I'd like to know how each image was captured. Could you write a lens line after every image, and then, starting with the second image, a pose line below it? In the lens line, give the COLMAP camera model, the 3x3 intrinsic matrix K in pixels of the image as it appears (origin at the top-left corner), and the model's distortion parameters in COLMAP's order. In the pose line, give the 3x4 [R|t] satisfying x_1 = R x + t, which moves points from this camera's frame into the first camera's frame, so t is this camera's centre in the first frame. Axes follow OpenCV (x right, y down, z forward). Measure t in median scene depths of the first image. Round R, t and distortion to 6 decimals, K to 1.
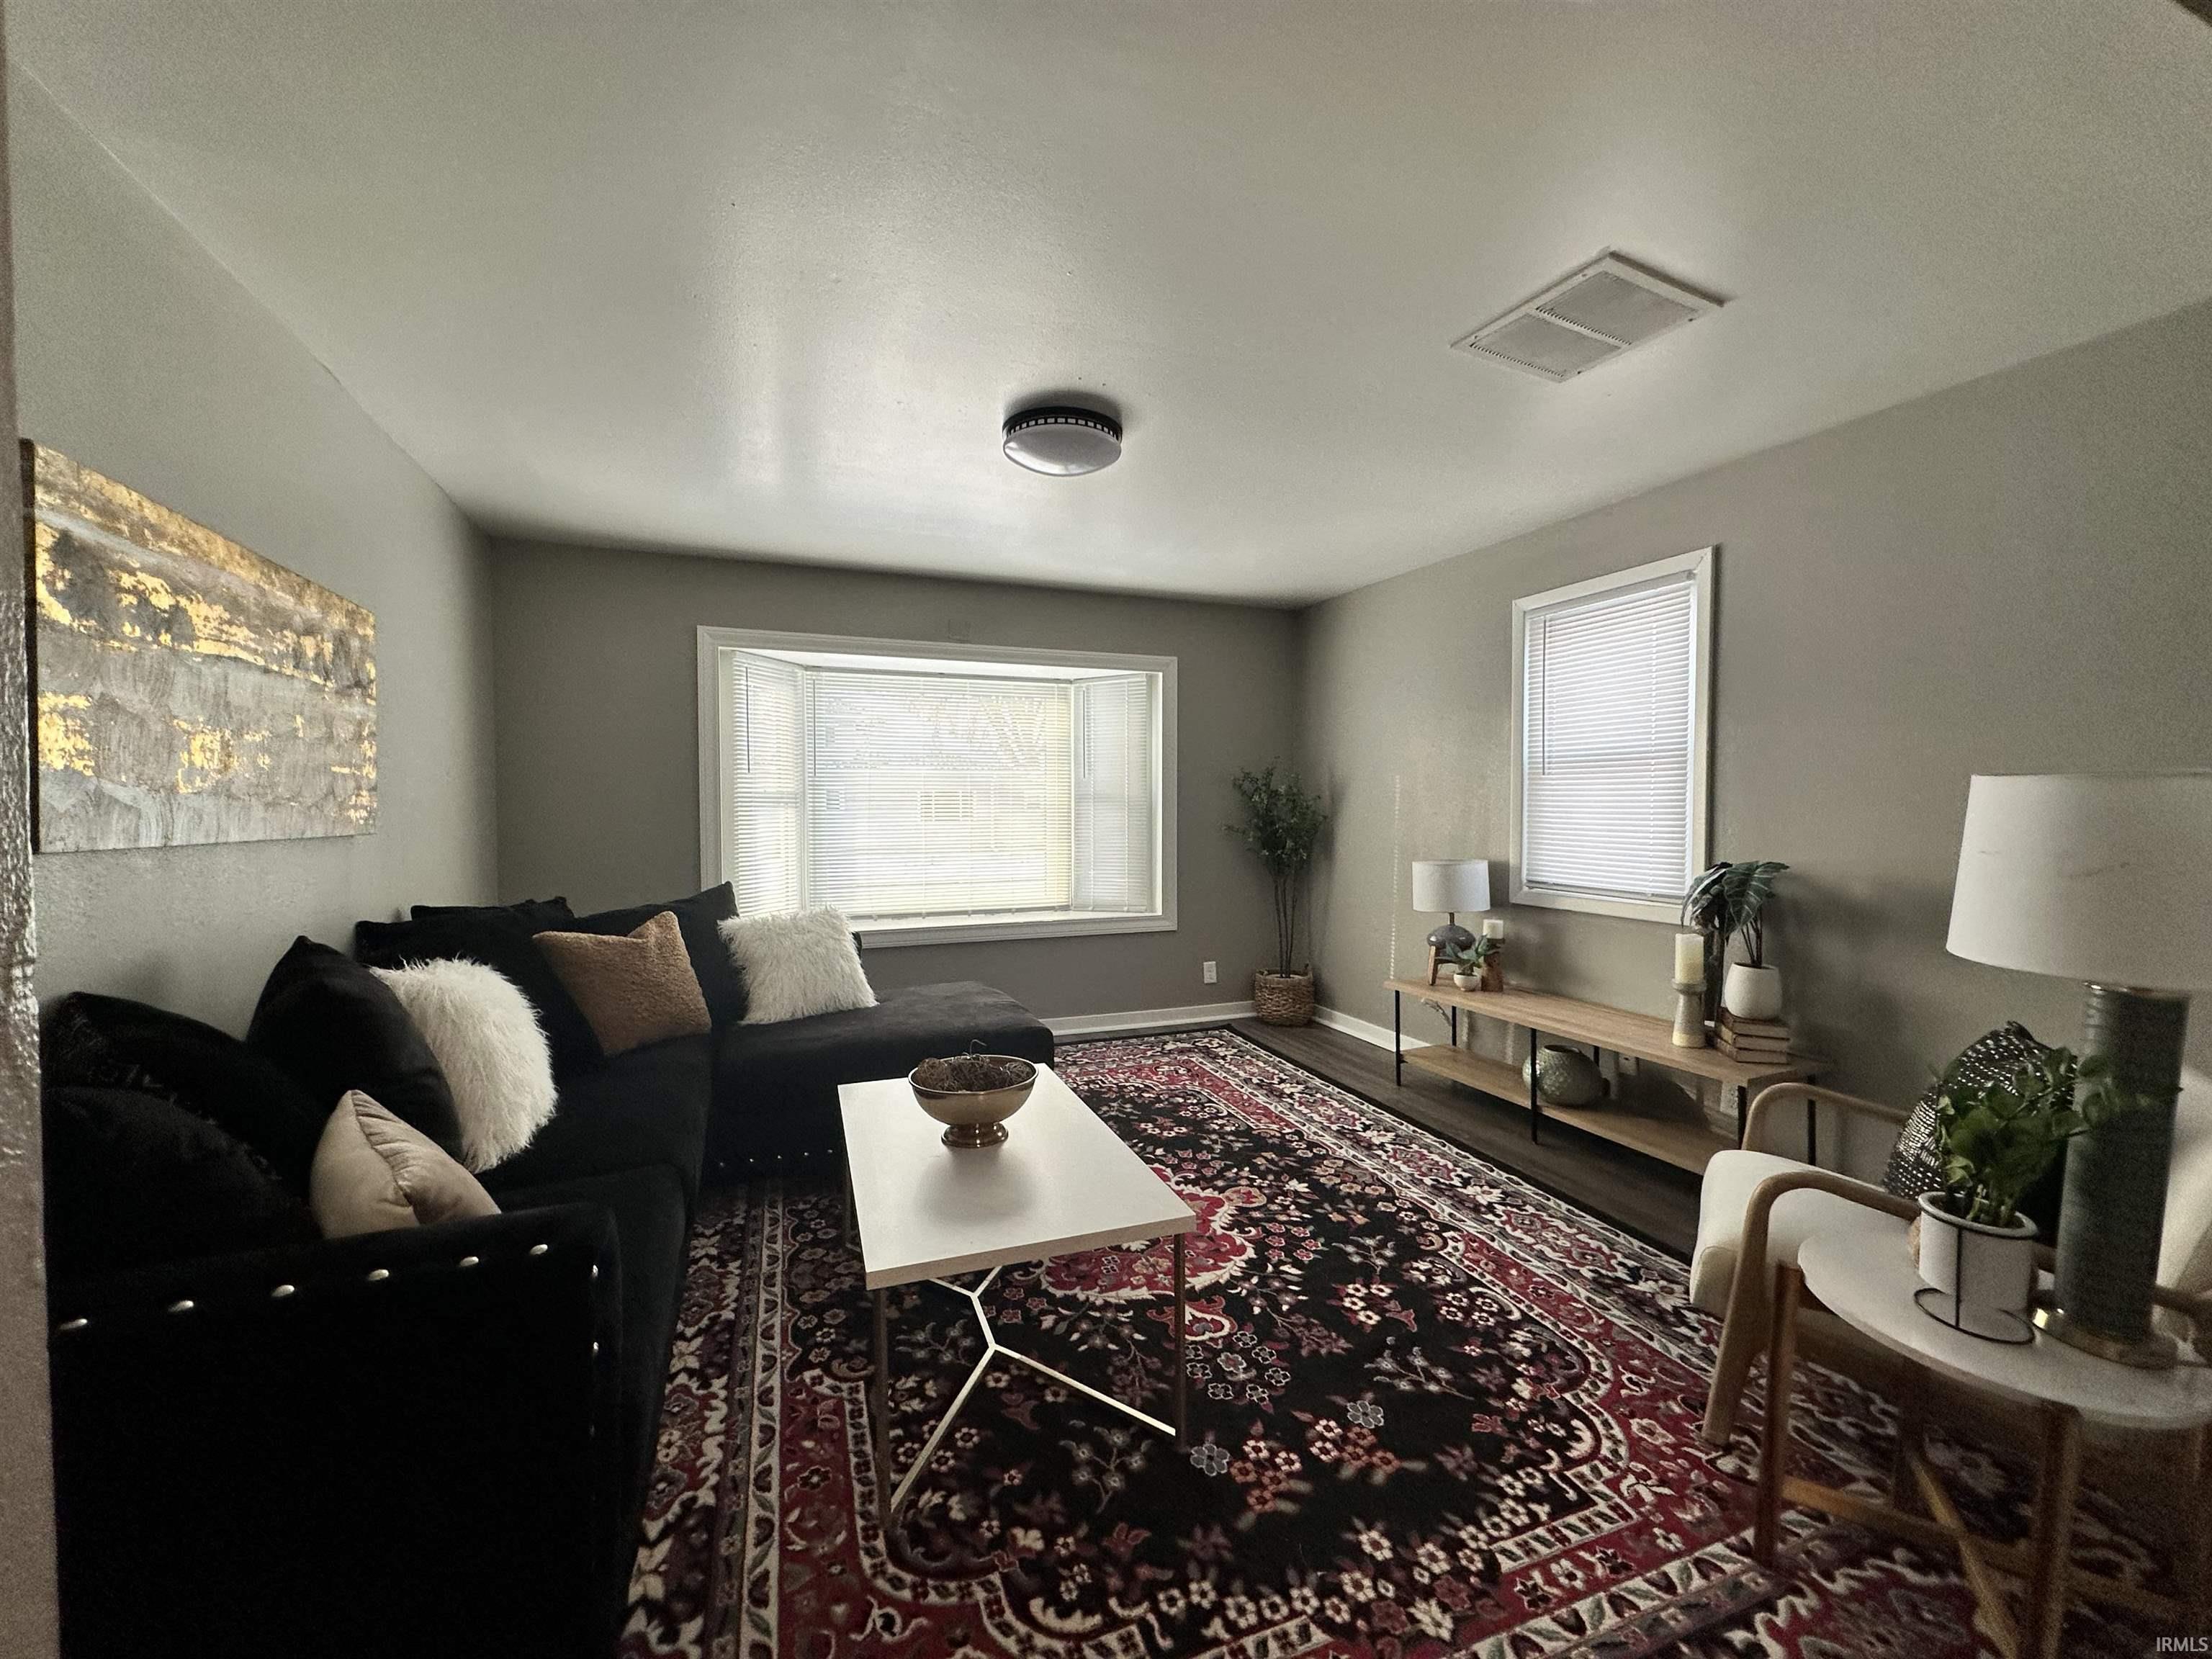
lens RADIAL K [[880.3, 0, 1098.1], [0, 880.3, 826.6], [0, 0, 1]] dist [0.000999, -0.000378]
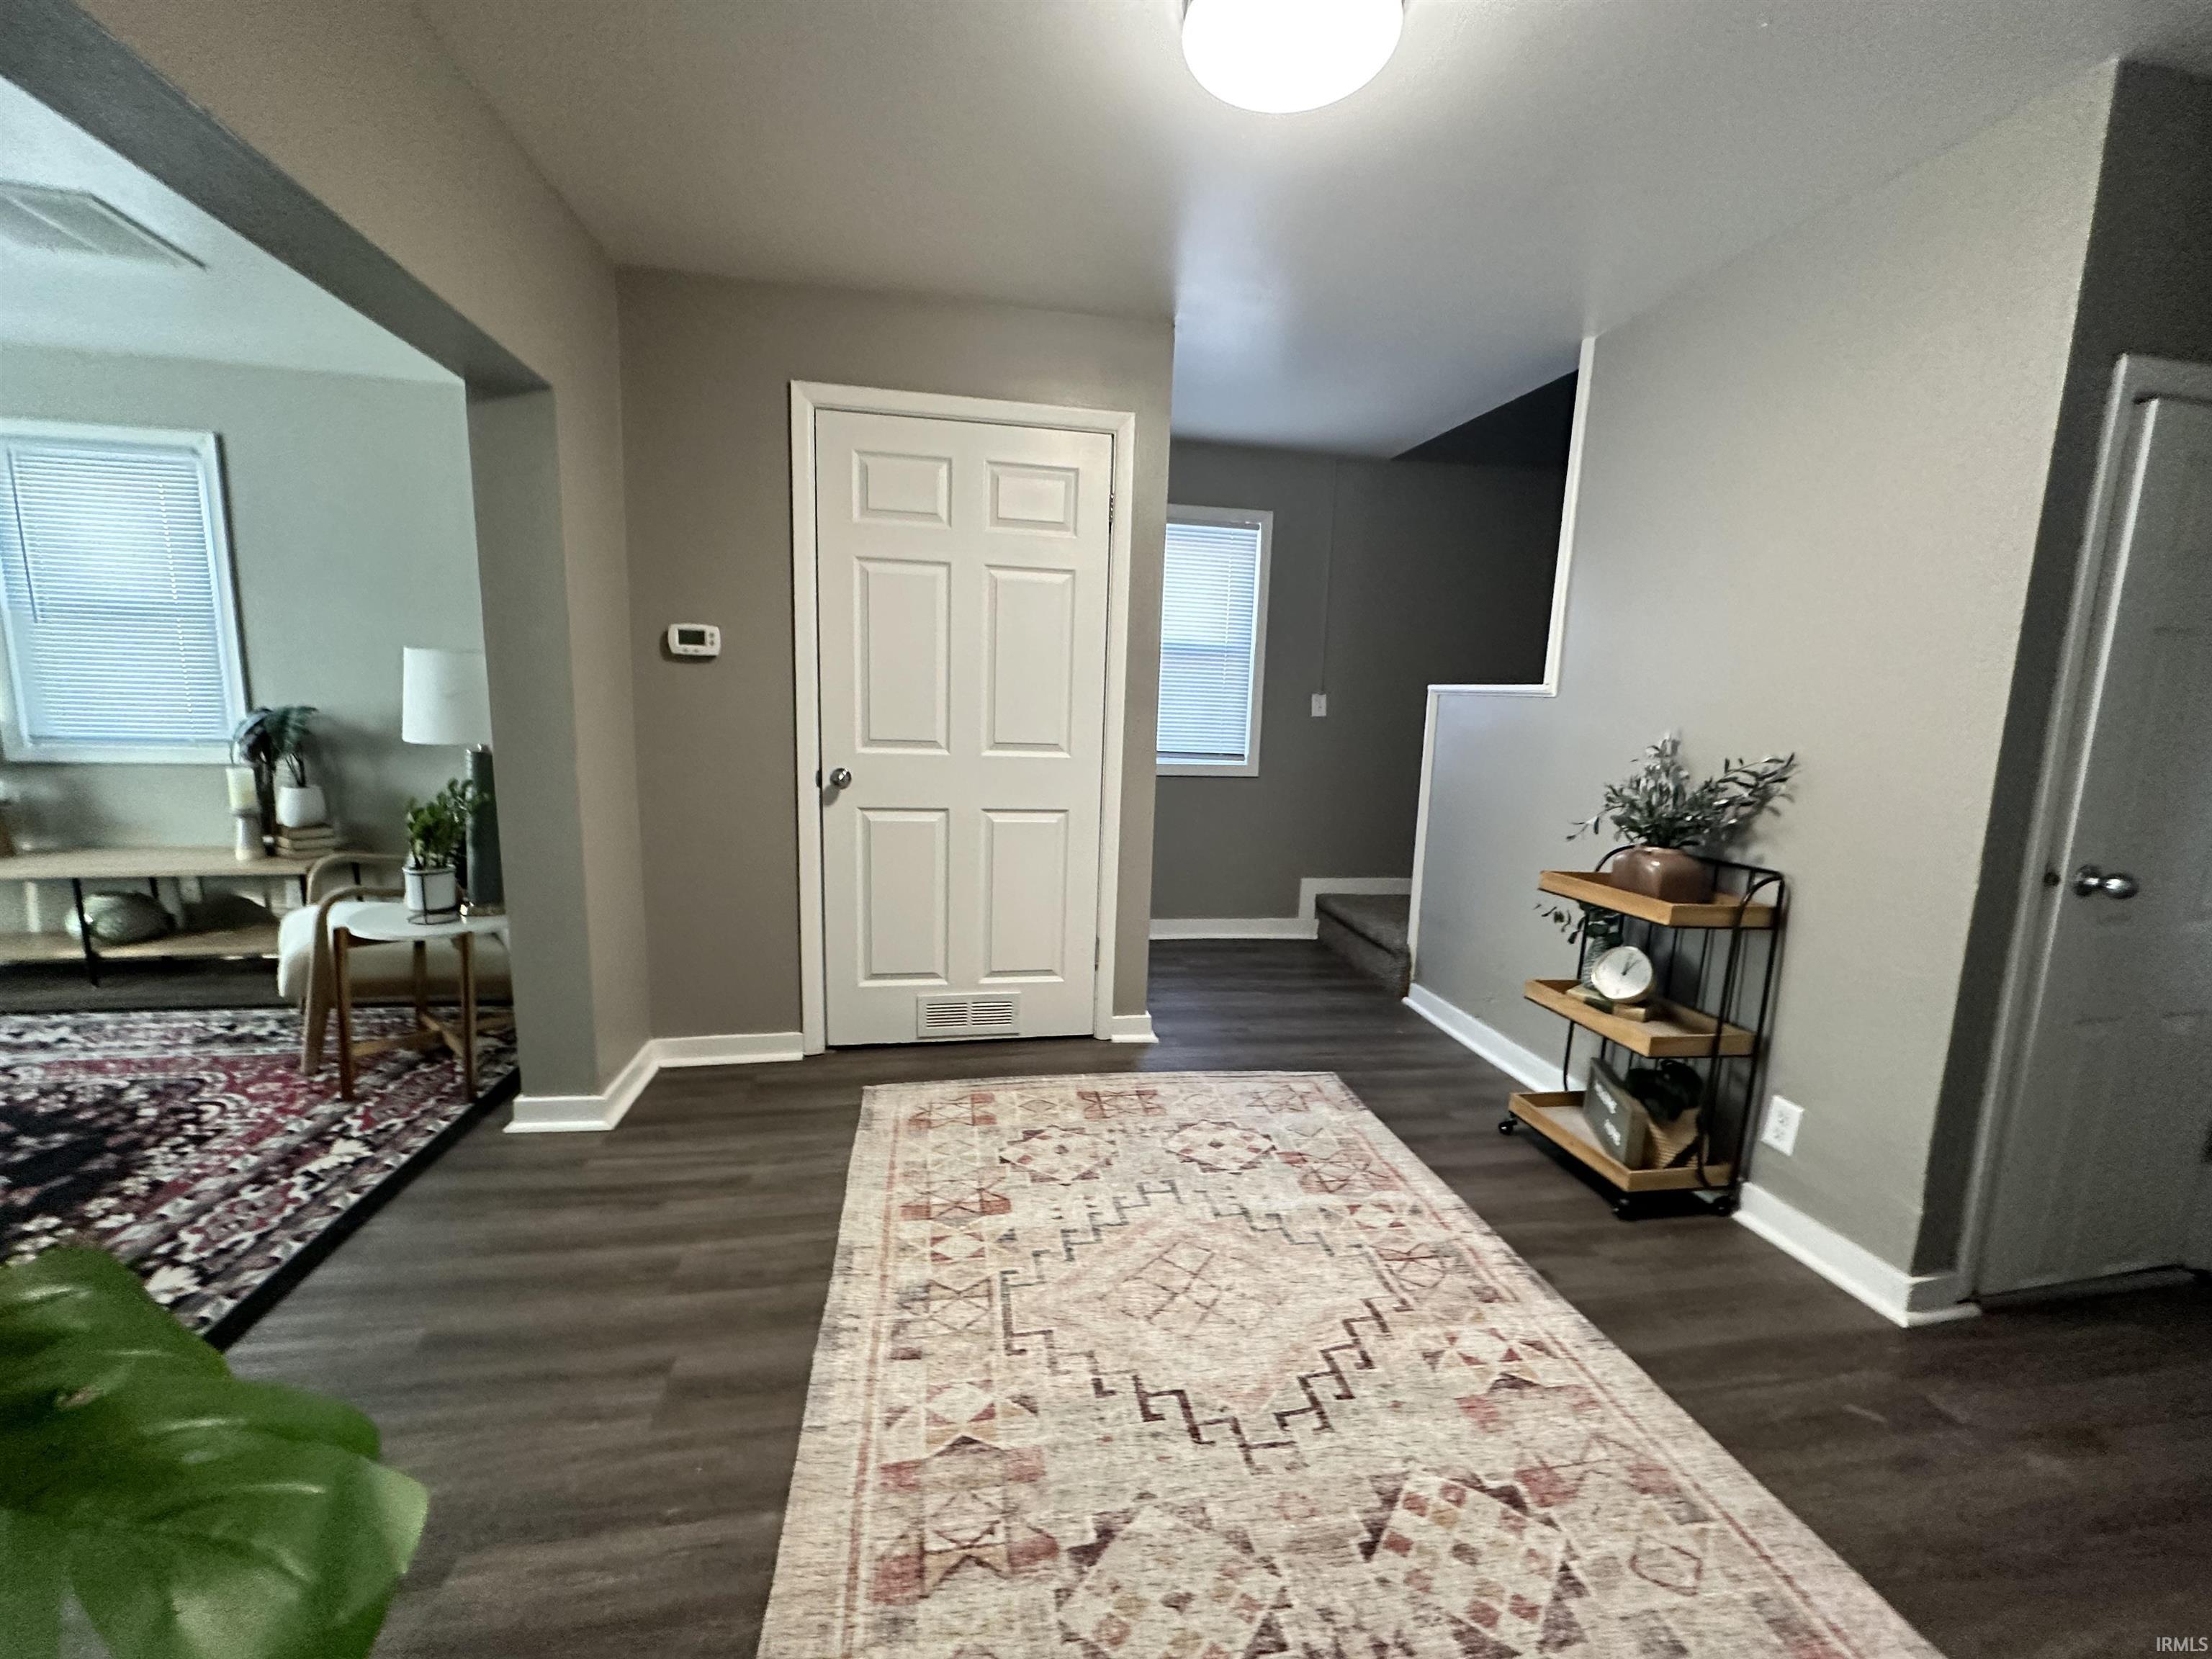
lens RADIAL K [[880.3, 0, 1107.2], [0, 880.3, 827.8], [0, 0, 1]] dist [0.000999, -0.000378]
pose [[0.186843, -0.145991, 0.971482, -0.395101], [-0.004826, 0.988748, 0.149514, 0.021219], [-0.982378, -0.032624, 0.184036, -0.533986]]
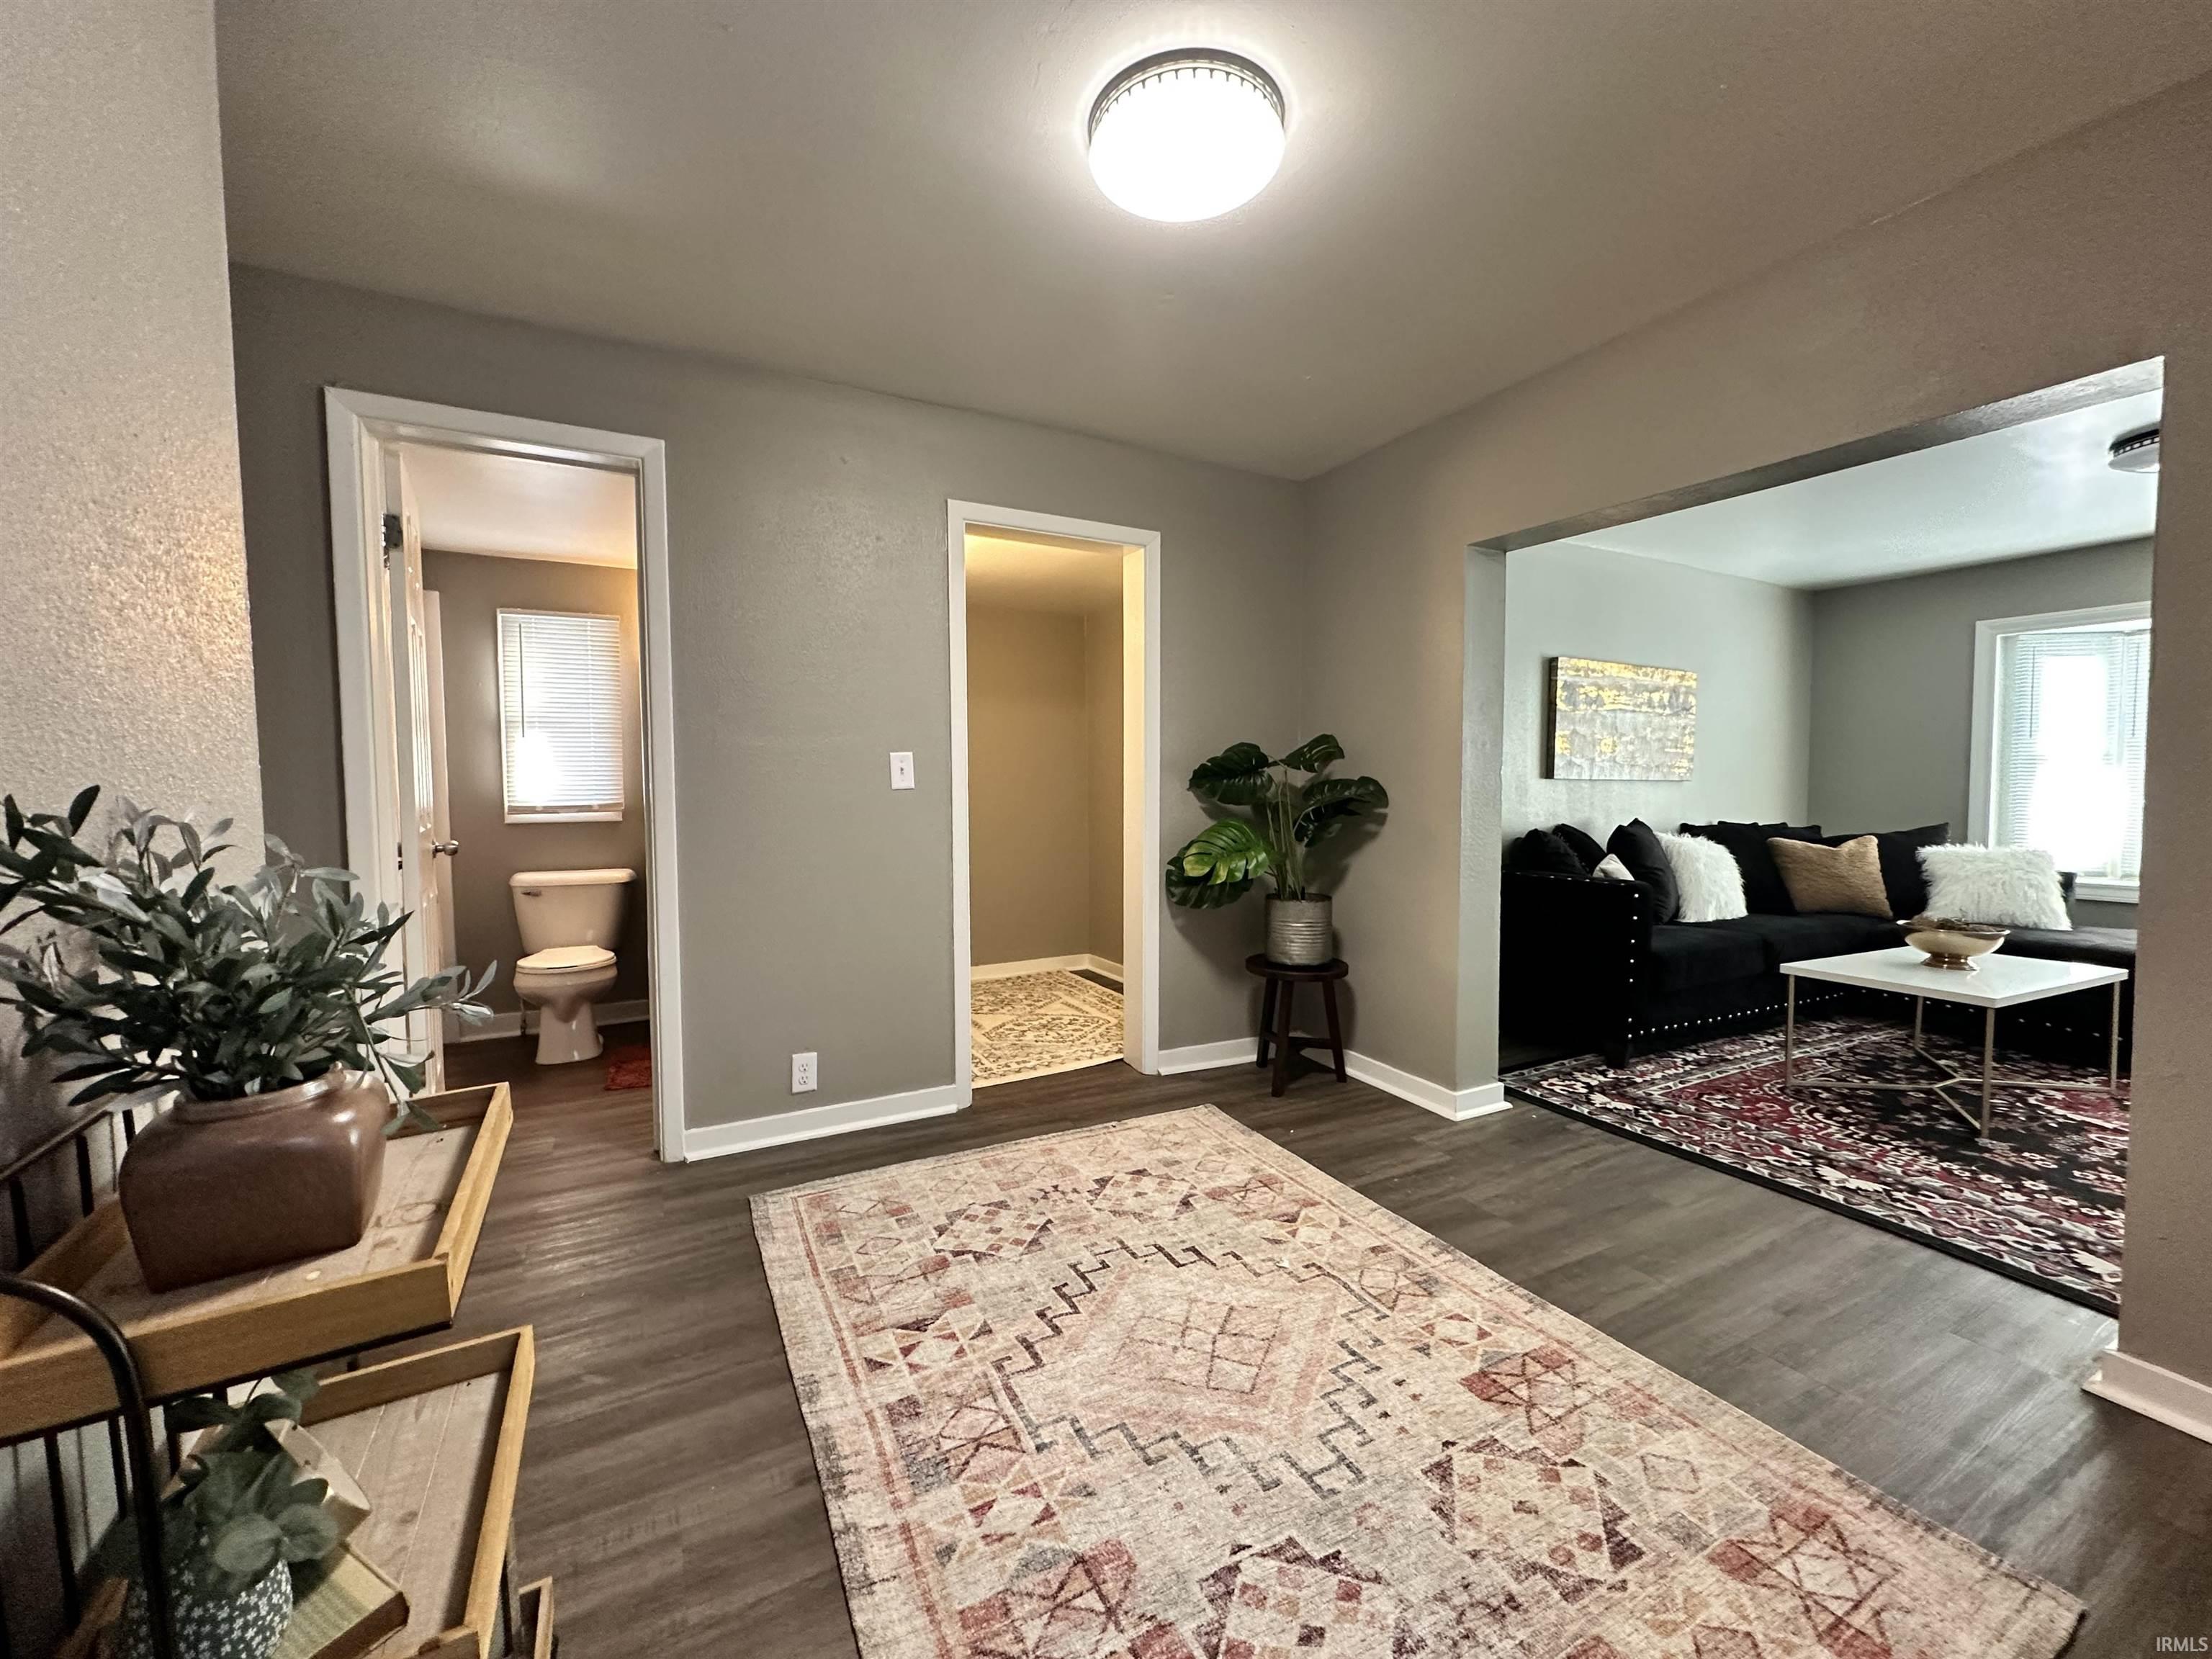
lens RADIAL K [[880.3, 0, 1119.2], [0, 880.3, 830.0], [0, 0, 1]] dist [0.000999, -0.000378]
pose [[0.134136, 0.051038, -0.989648, 1.185995], [-0.023171, 0.998561, 0.048357, 0.062755], [0.990692, 0.016445, 0.135125, -0.680386]]
